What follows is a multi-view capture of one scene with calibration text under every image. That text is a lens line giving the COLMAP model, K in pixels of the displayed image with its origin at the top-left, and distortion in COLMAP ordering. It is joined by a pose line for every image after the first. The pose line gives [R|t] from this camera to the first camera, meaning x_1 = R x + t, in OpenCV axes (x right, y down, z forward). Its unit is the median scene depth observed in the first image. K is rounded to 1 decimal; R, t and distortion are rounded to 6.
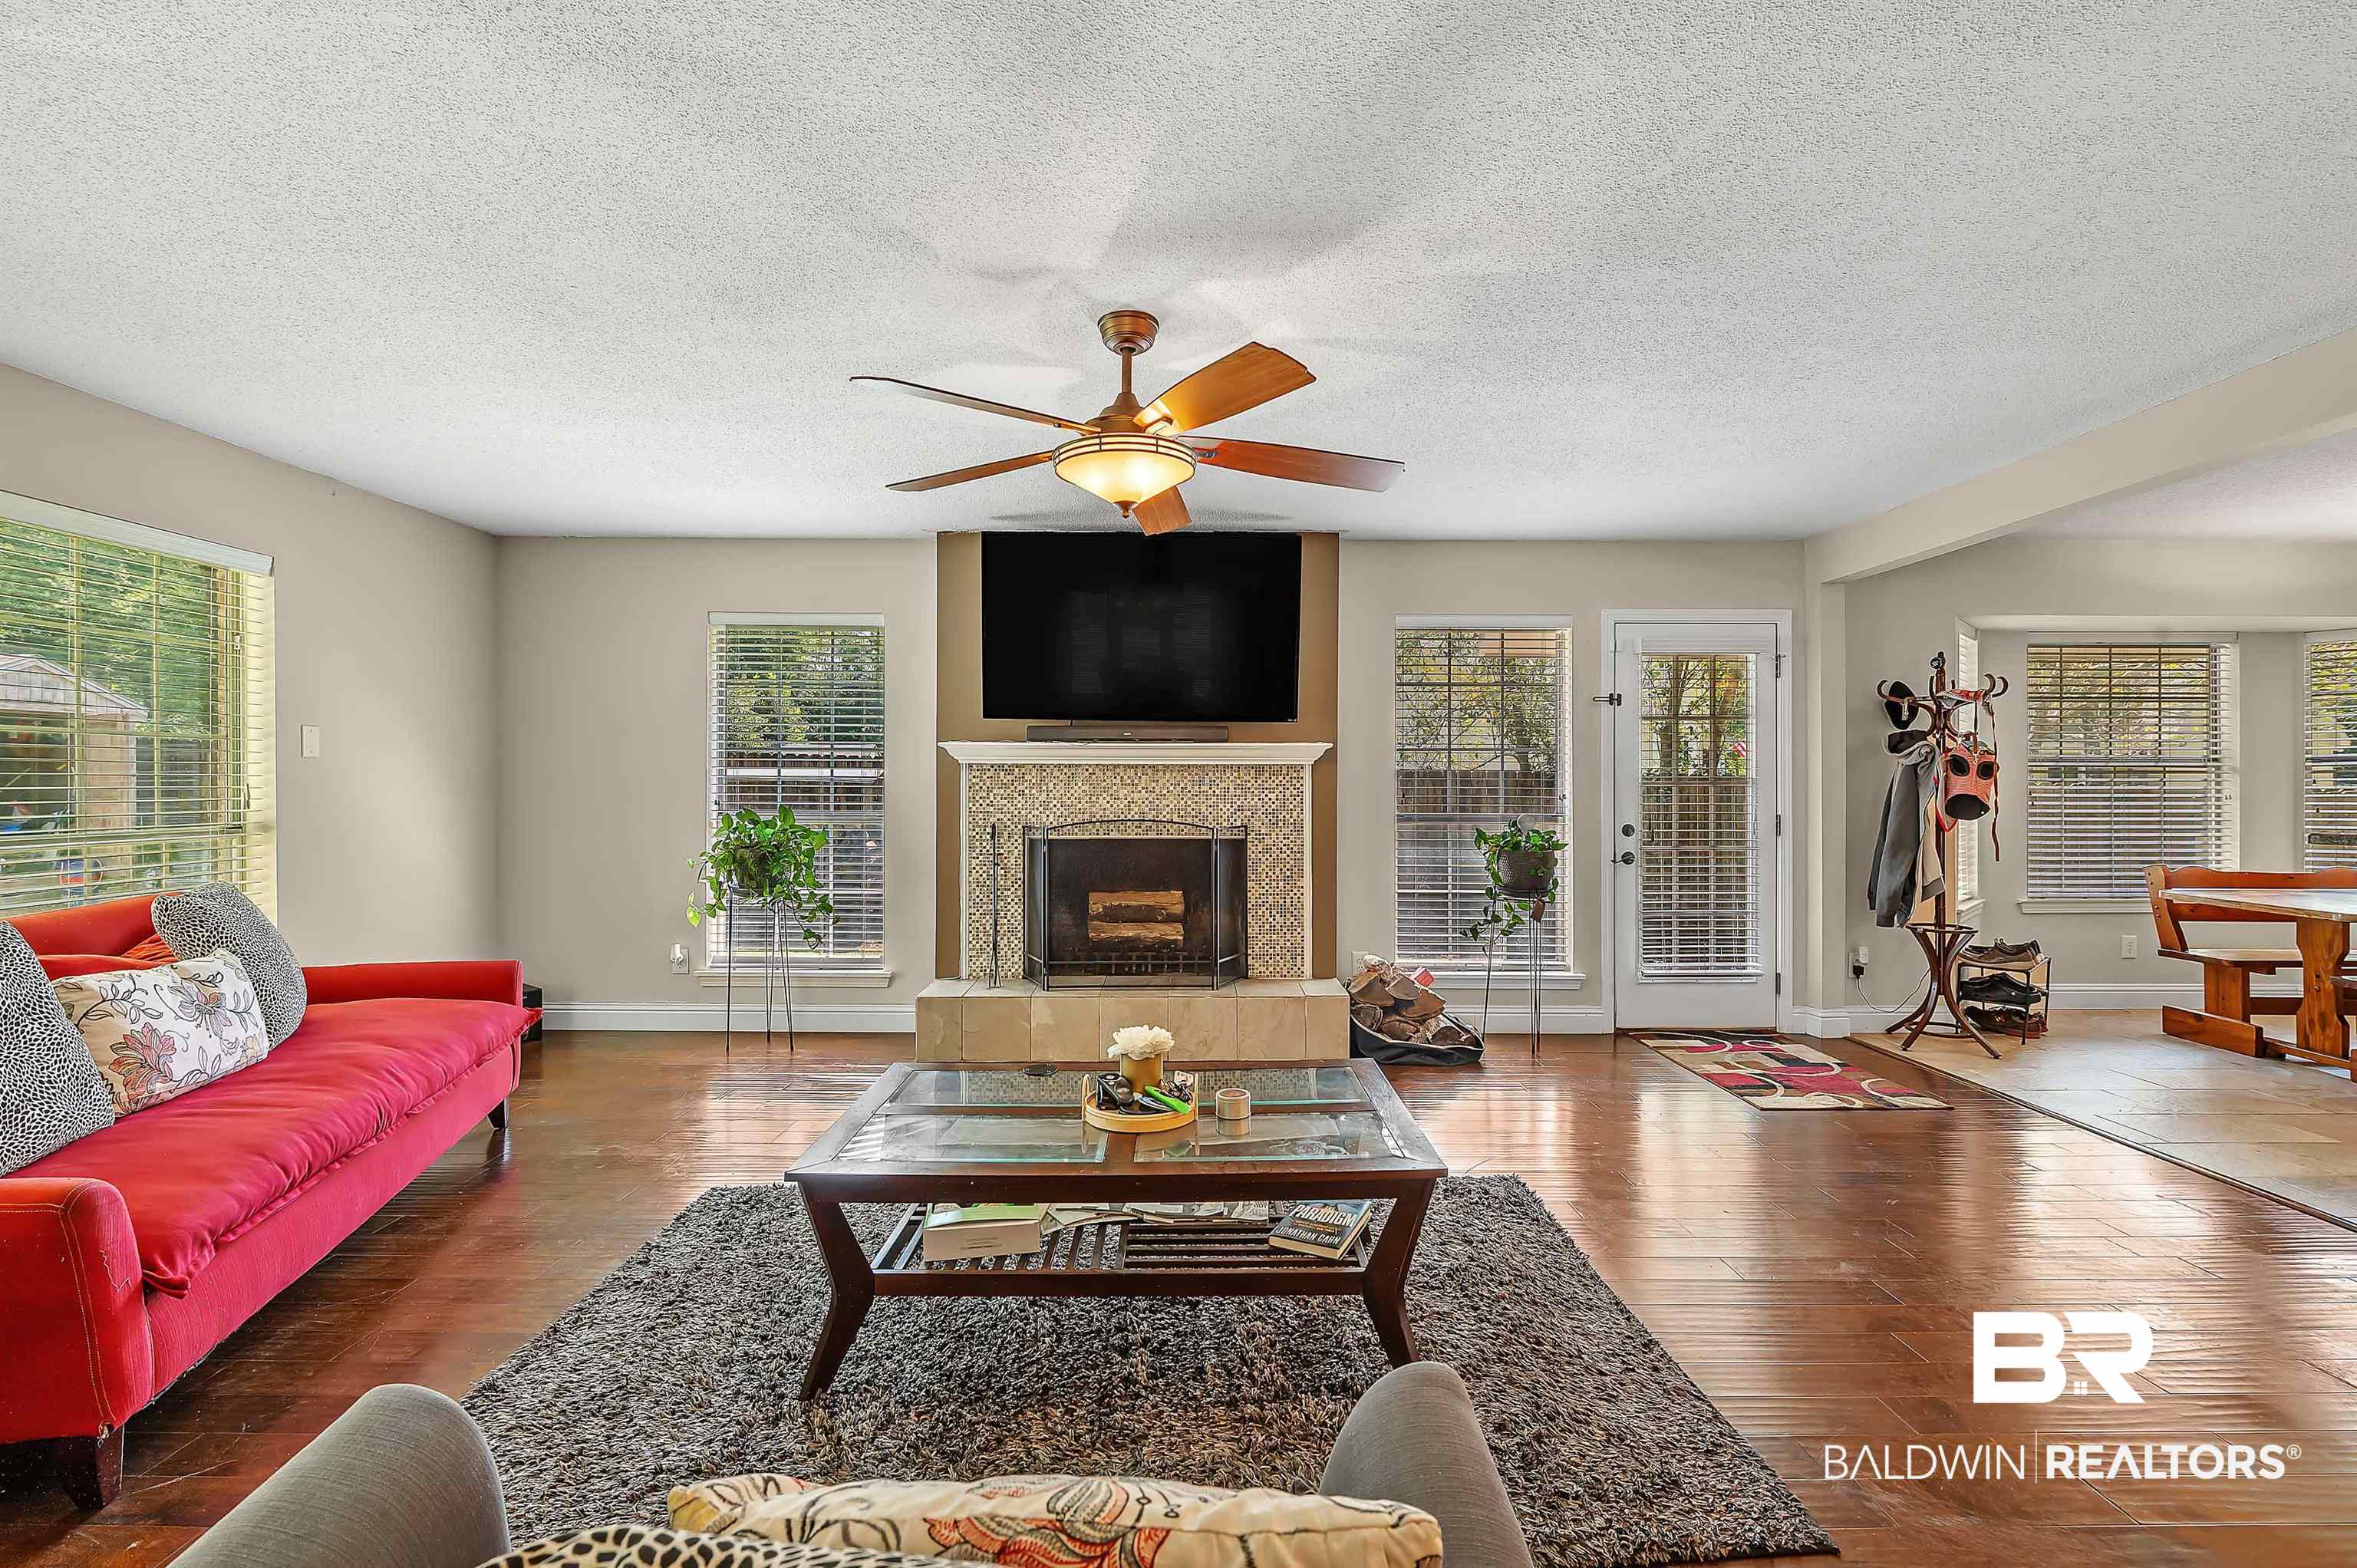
lens RADIAL K [[990.7, 0, 1197.2], [0, 990.7, 785.6], [0, 0, 1]] dist [-0.005118, -0.000612]
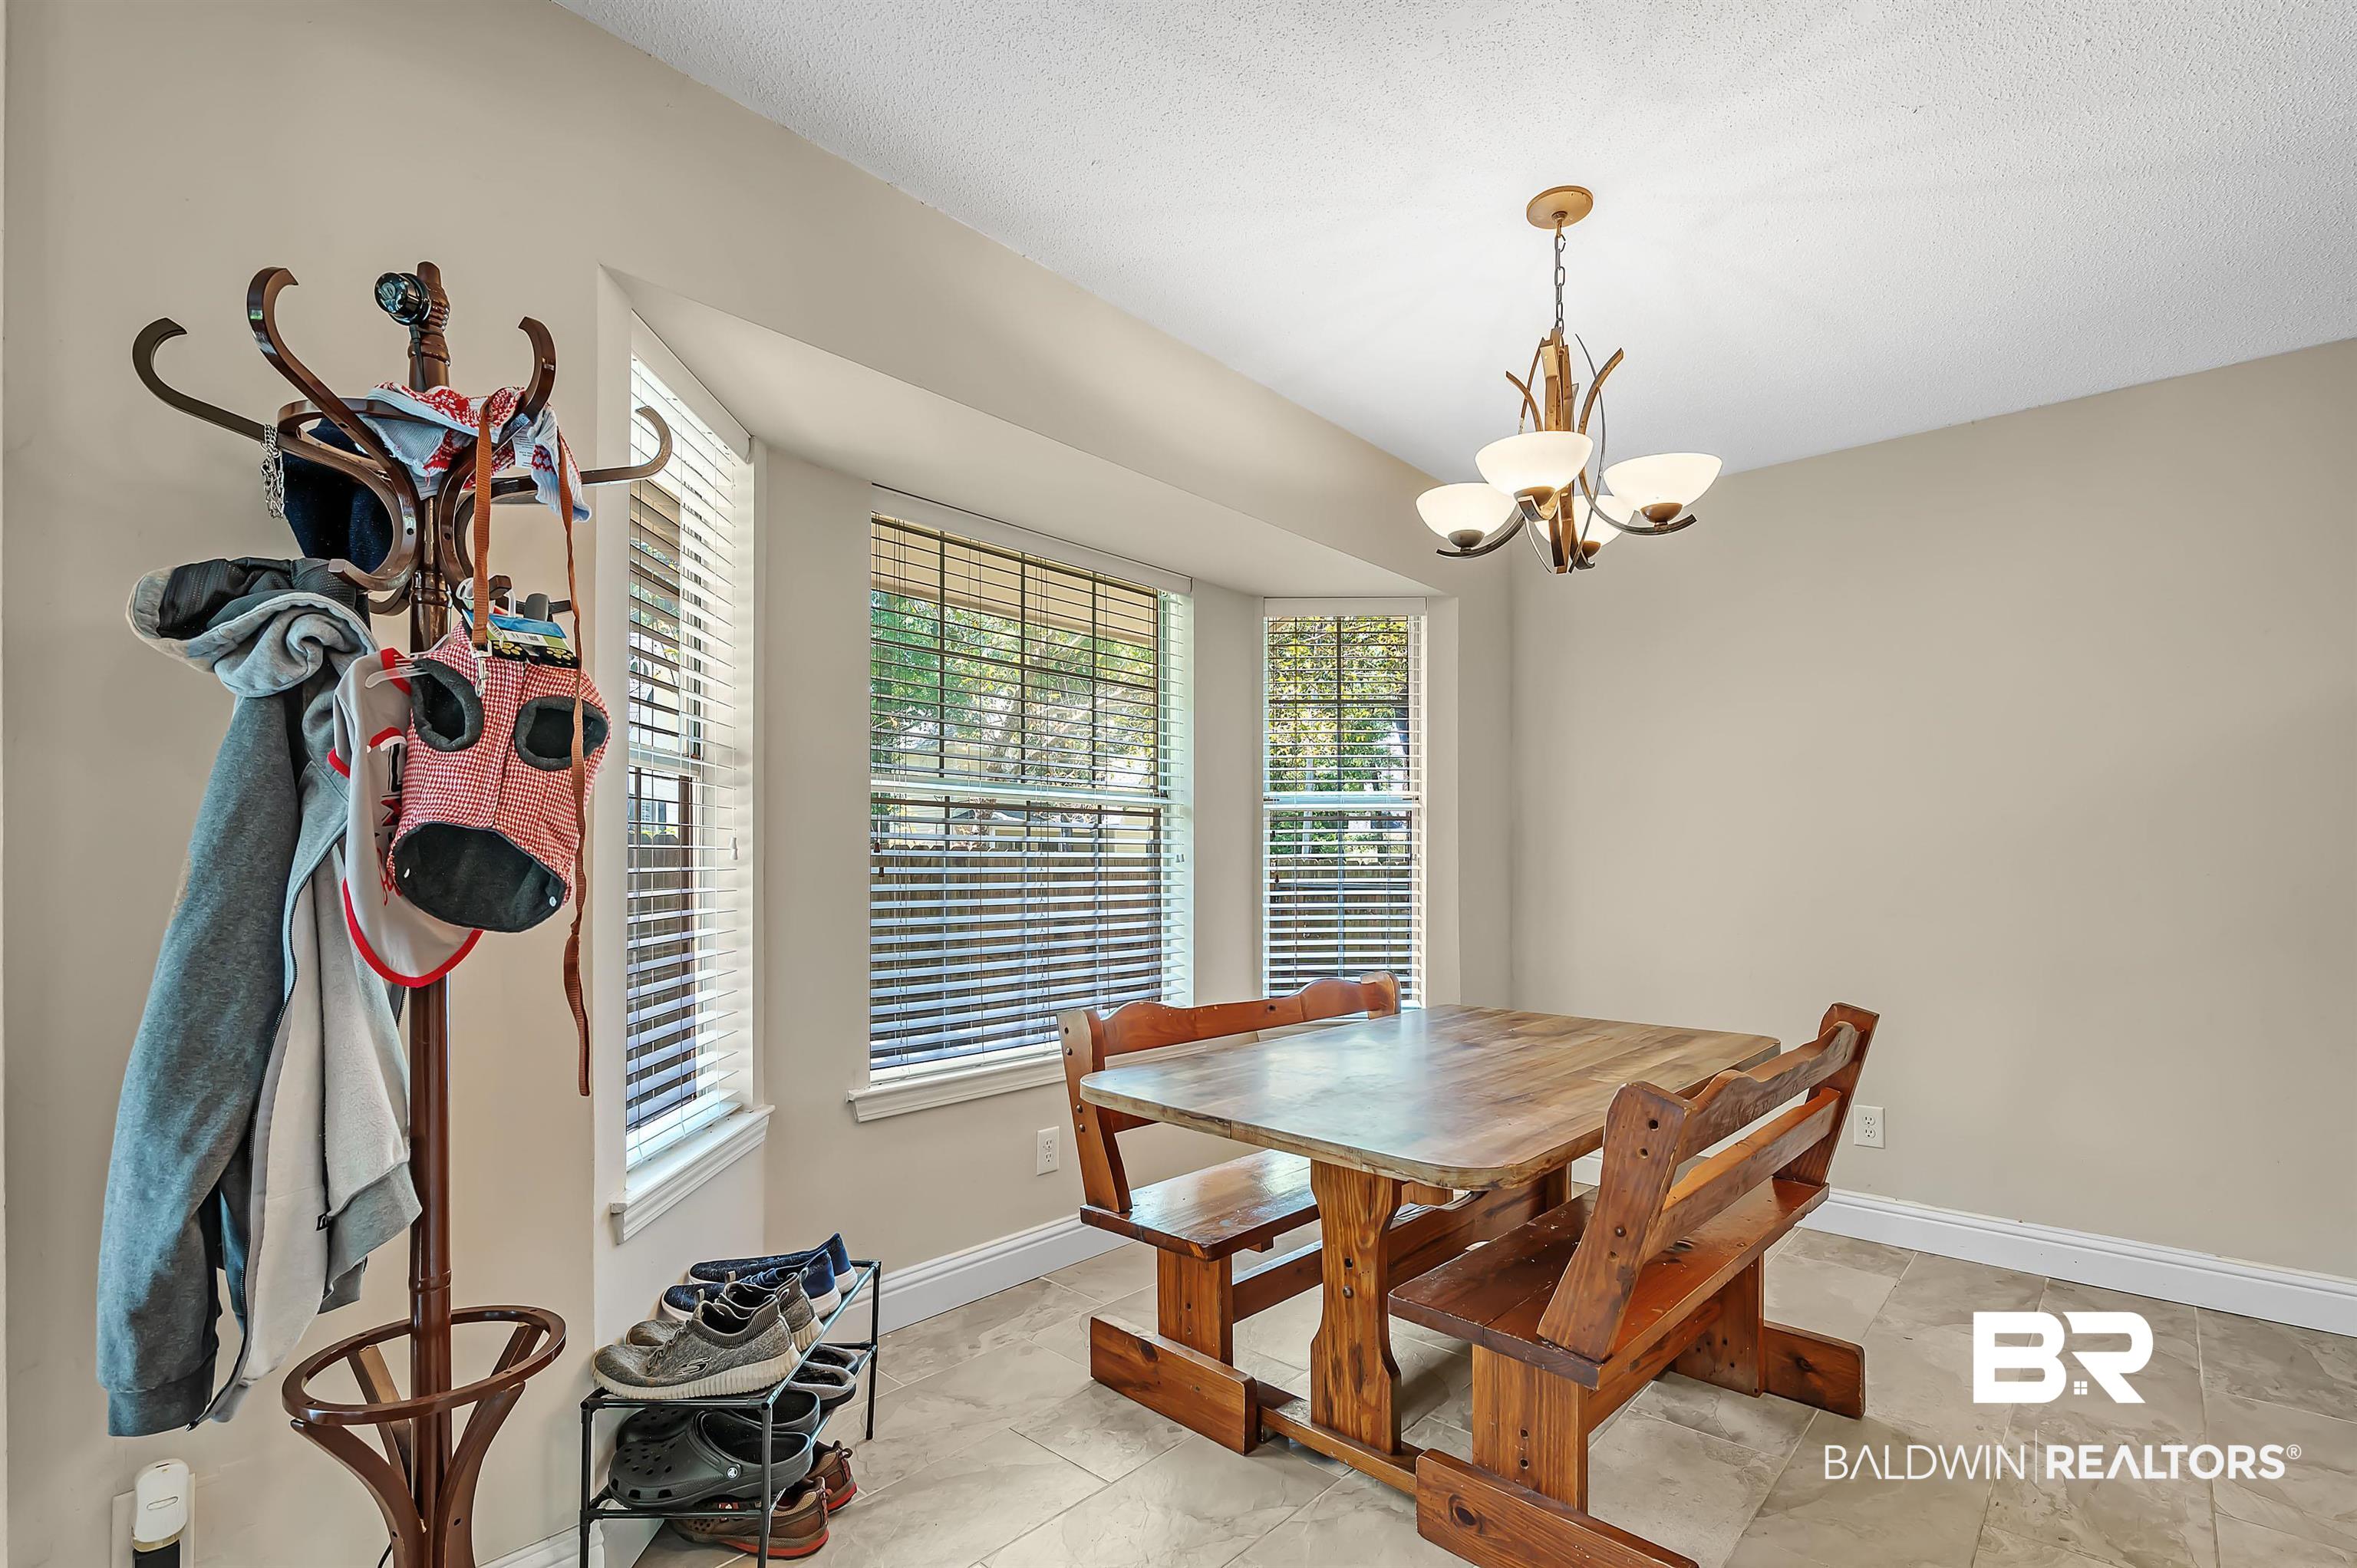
lens RADIAL K [[1073.5, 0, 1157.7], [0, 1073.5, 864.7], [0, 0, 1]] dist [0.001586, -0.000062]
pose [[0.689300, -0.003532, 0.724467, 0.686809], [0.002913, 0.999994, 0.002103, 0.017756], [-0.724470, 0.000661, 0.689306, 0.680366]]
